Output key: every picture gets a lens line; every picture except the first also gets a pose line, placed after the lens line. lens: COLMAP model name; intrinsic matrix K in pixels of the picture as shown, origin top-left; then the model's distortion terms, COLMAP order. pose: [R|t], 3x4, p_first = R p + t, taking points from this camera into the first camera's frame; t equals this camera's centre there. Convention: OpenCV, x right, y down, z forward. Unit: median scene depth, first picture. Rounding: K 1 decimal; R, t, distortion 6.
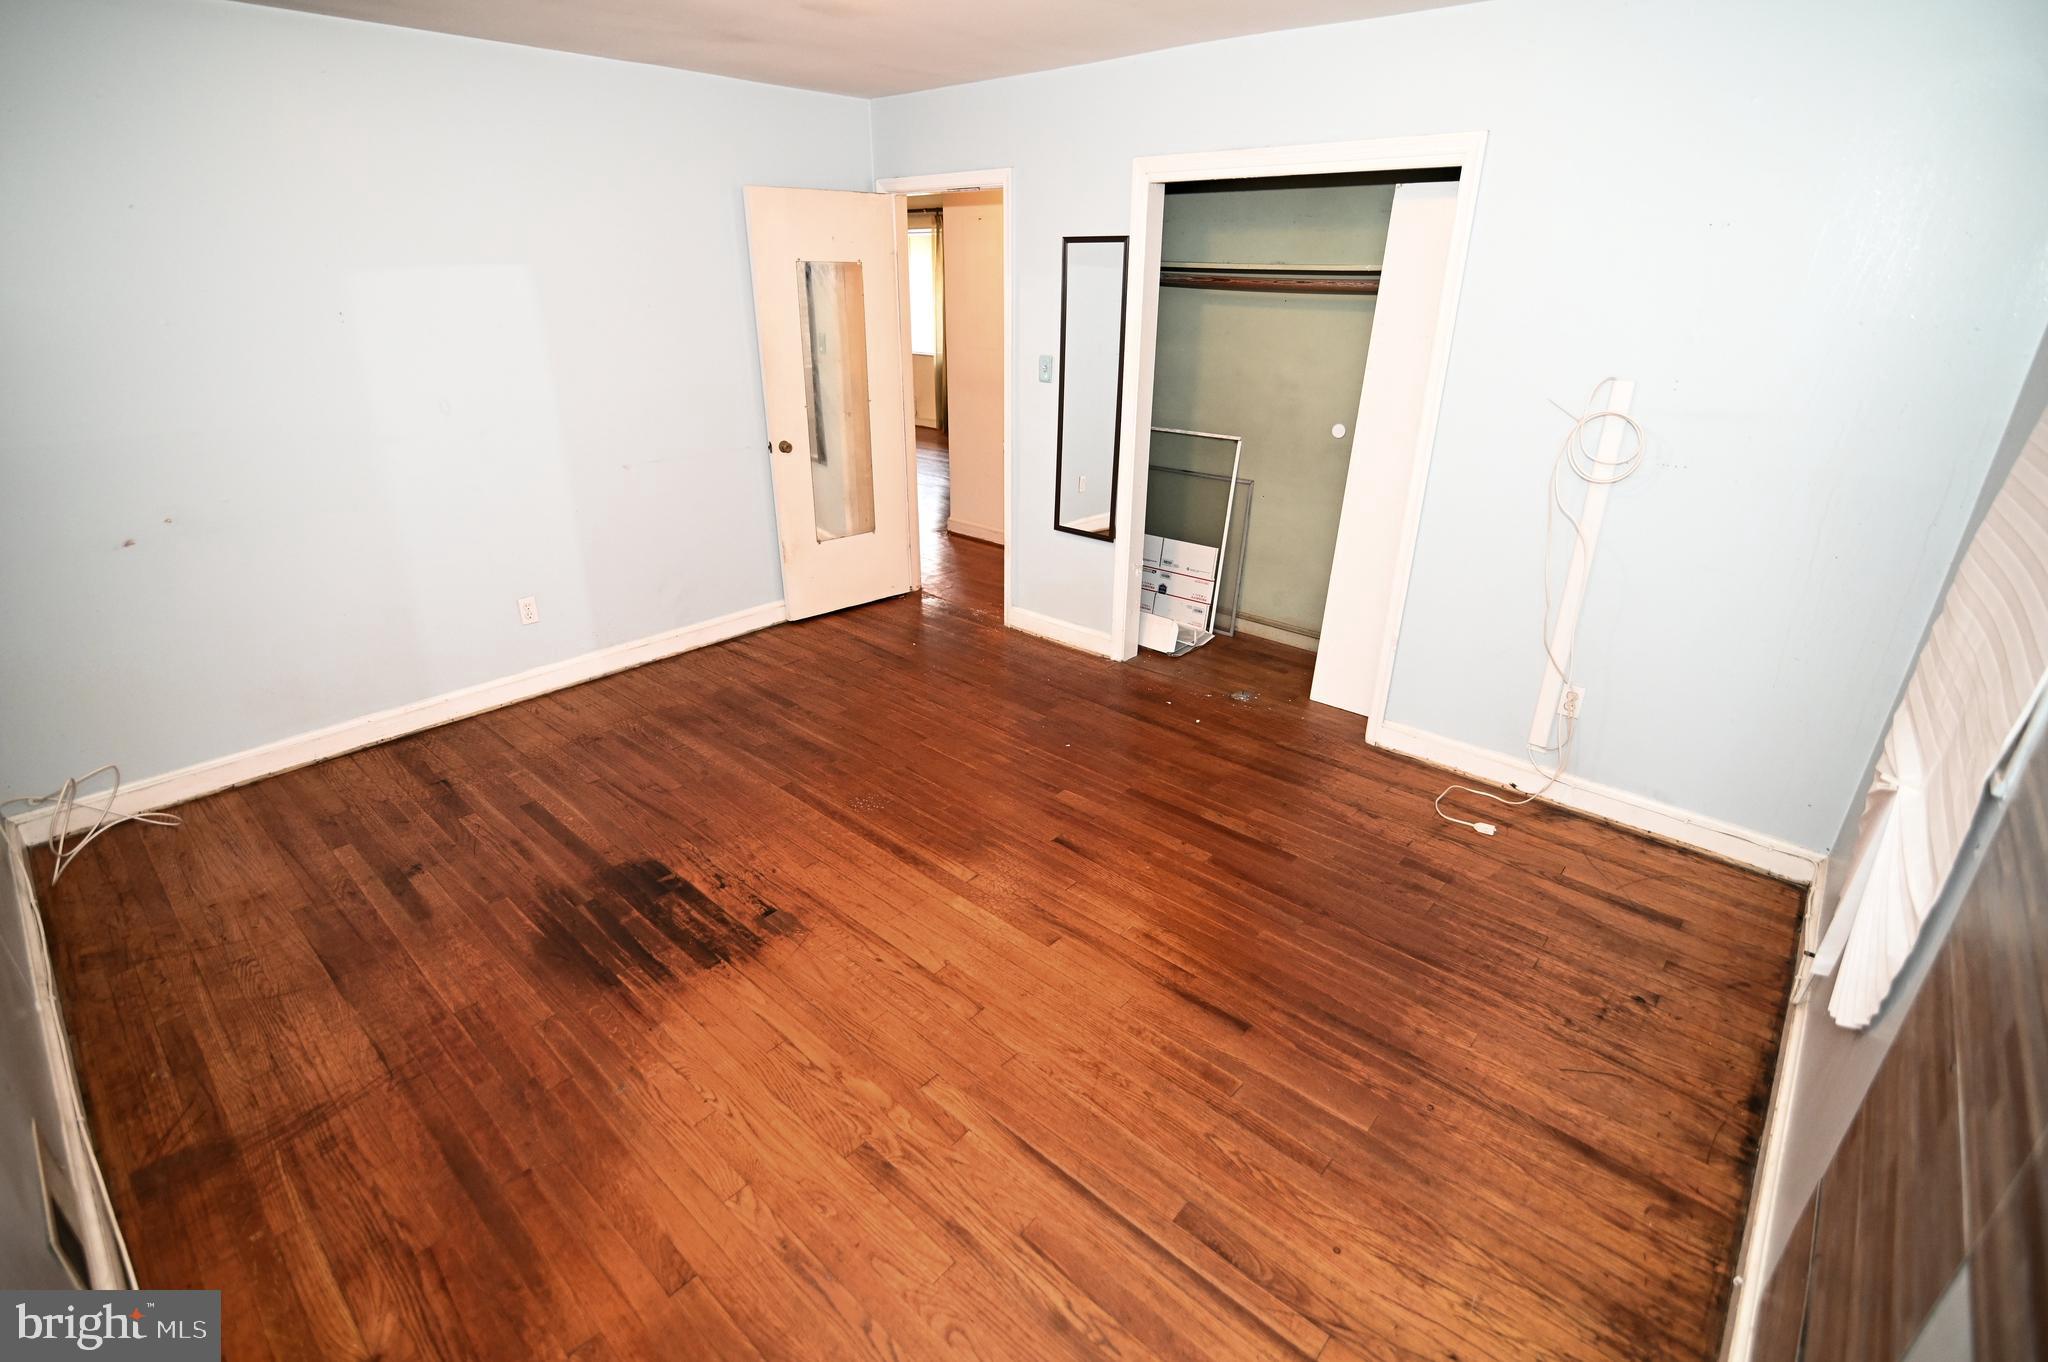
lens RADIAL K [[933.9, 0, 1026.2], [0, 933.9, 678.8], [0, 0, 1]] dist [-0.020582, 0.001168]
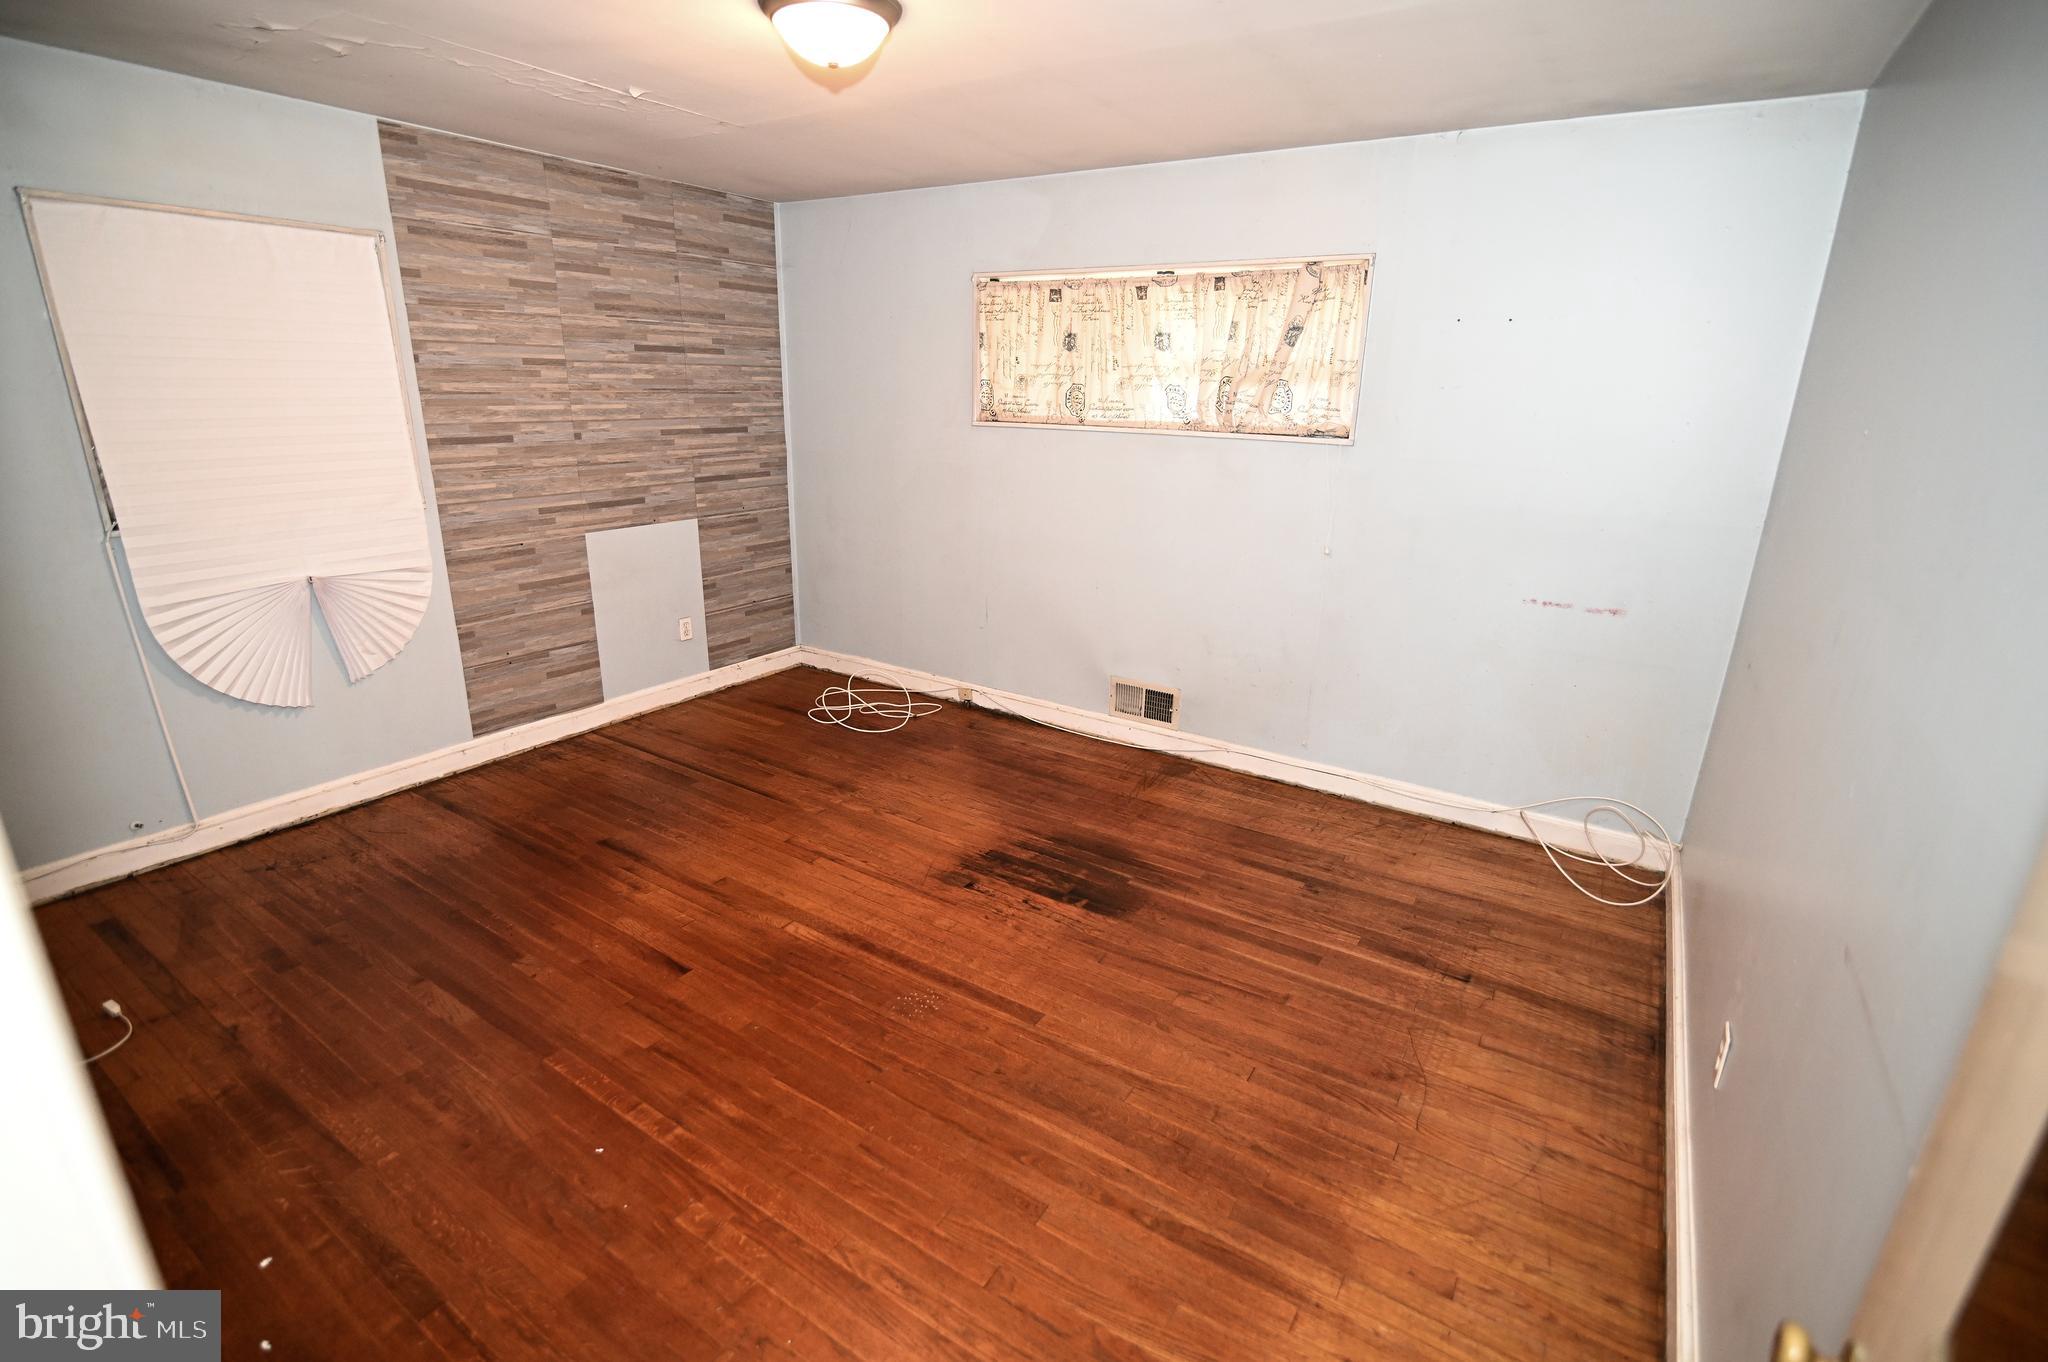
lens RADIAL K [[933.9, 0, 1026.1], [0, 933.9, 683.3], [0, 0, 1]] dist [-0.020582, 0.001168]
pose [[-0.988266, 0.016816, -0.151812, -0.167872], [-0.088345, 0.747864, 0.657948, -0.679904], [0.124599, 0.663639, -0.737603, 1.635550]]
